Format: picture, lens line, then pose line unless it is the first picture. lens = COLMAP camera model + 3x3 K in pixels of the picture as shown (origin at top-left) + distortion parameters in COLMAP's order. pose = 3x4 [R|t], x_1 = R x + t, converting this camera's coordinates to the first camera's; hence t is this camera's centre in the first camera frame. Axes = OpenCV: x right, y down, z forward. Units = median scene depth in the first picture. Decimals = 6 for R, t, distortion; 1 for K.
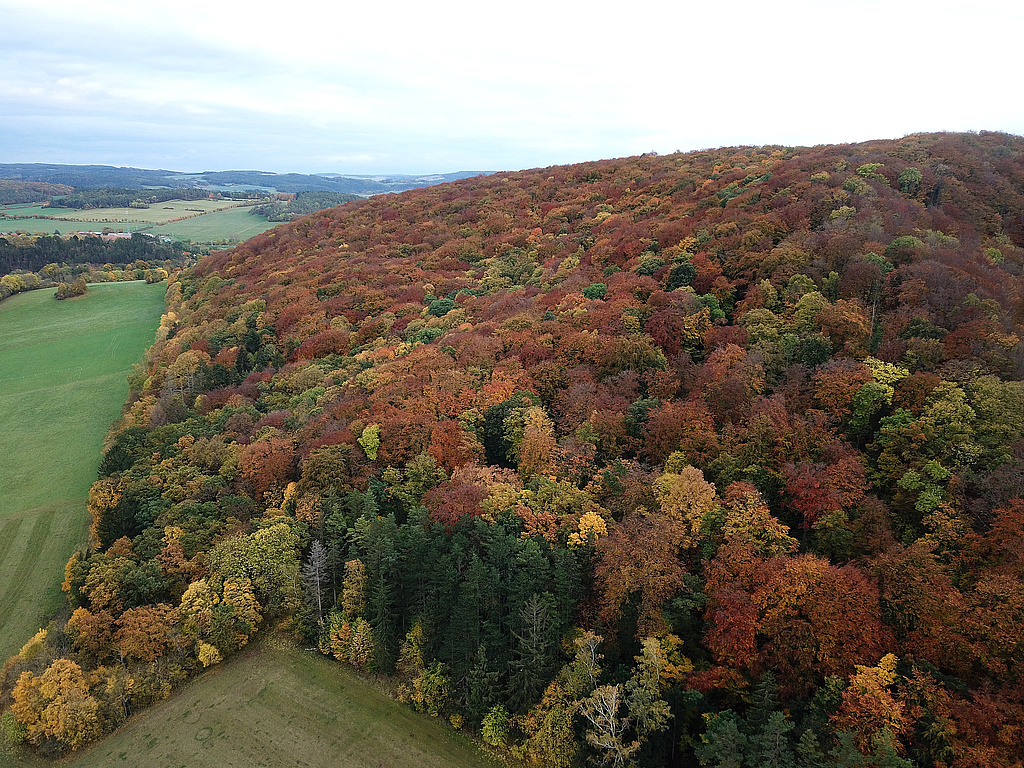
lens RADIAL K [[788.8, 0, 504.8], [0, 788.8, 388.5], [0, 0, 1]] dist [0.044244, -0.059561]
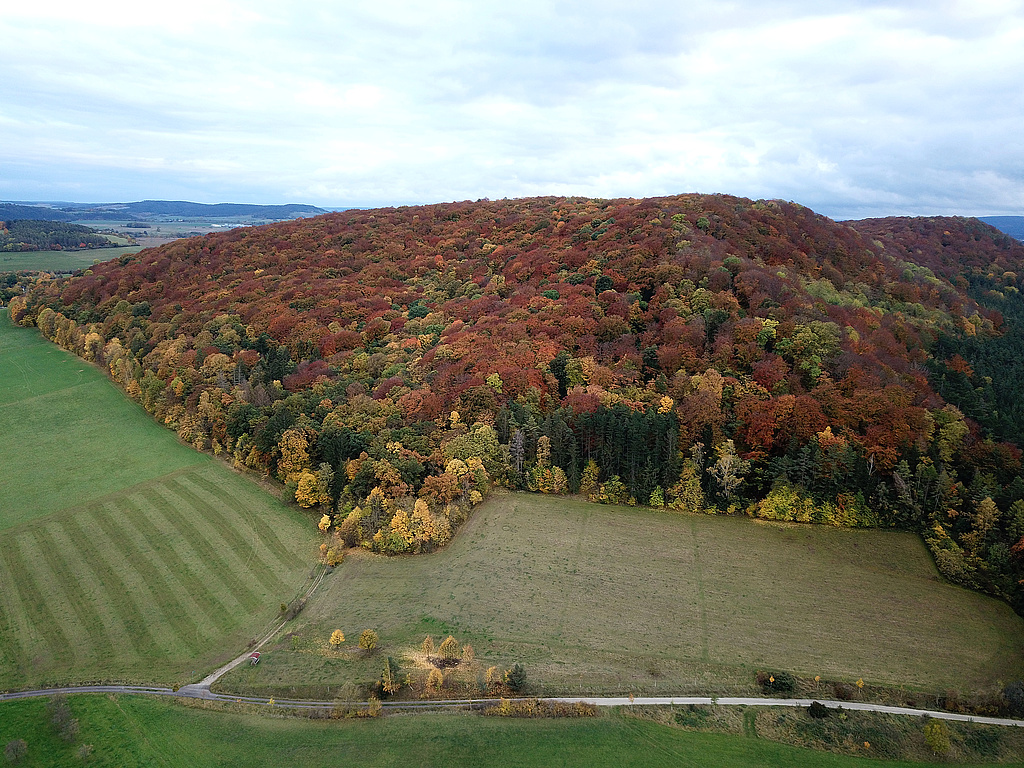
lens RADIAL K [[763.8, 0, 495.6], [0, 763.8, 385.4], [0, 0, 1]] dist [0.000991, -0.006268]
pose [[0.930672, -0.063787, 0.360250, -0.944226], [0.076400, 0.996859, -0.020864, 0.134894], [-0.357787, 0.046941, 0.932622, -0.592267]]
